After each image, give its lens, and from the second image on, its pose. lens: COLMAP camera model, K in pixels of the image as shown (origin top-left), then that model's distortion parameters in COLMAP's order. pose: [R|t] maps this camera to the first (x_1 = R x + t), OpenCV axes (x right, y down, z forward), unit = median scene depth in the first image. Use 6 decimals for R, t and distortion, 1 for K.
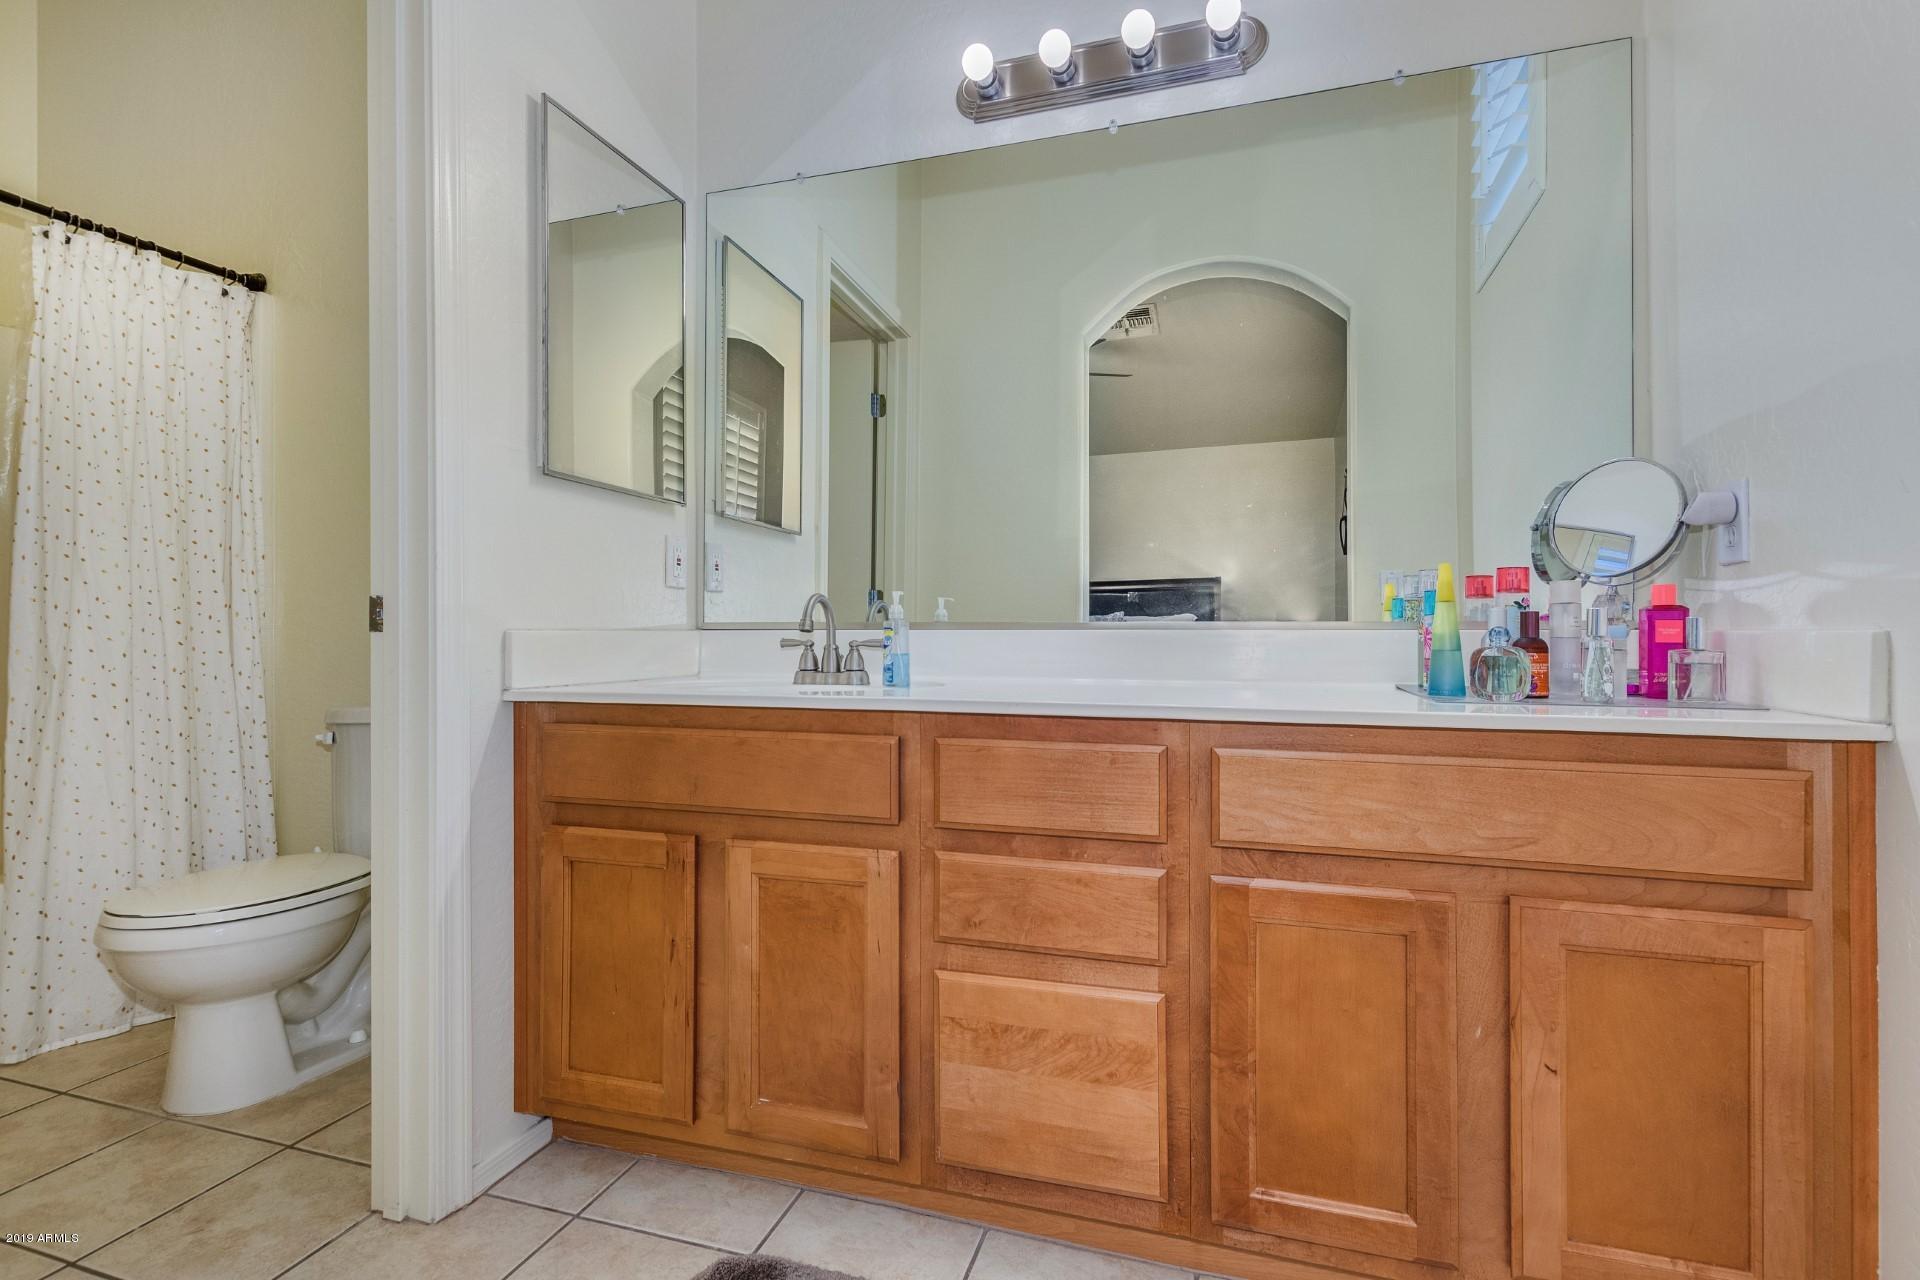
lens RADIAL K [[877.0, 0, 971.3], [0, 877.0, 639.7], [0, 0, 1]] dist [0.009217, 0.000411]
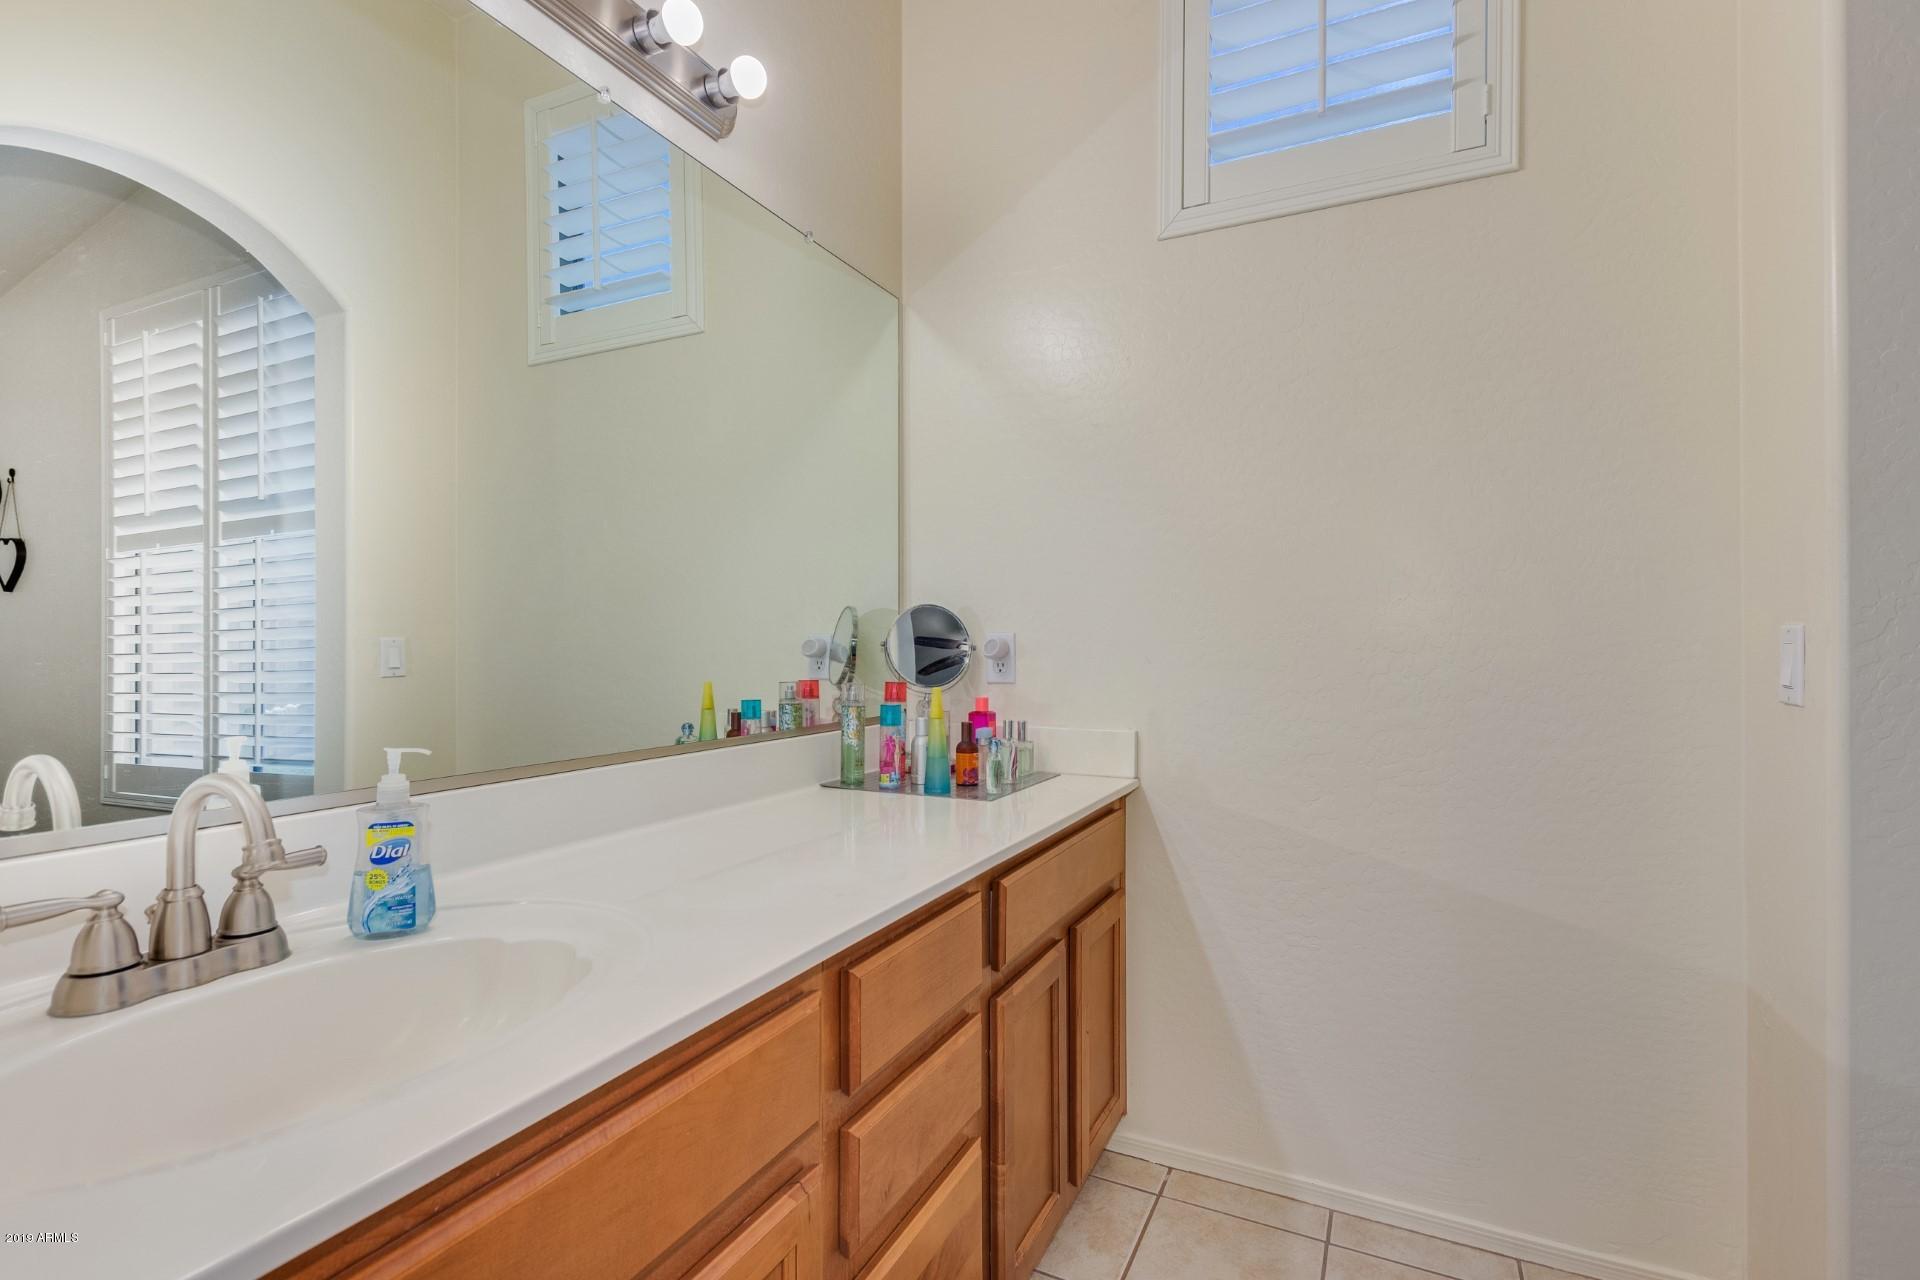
lens RADIAL K [[877.0, 0, 971.3], [0, 877.0, 639.7], [0, 0, 1]] dist [0.009217, 0.000411]
pose [[0.151891, 0.000640, 0.988397, -0.914705], [0.001496, 0.999998, -0.000878, -0.200944], [-0.988396, 0.001612, 0.151889, 0.959170]]
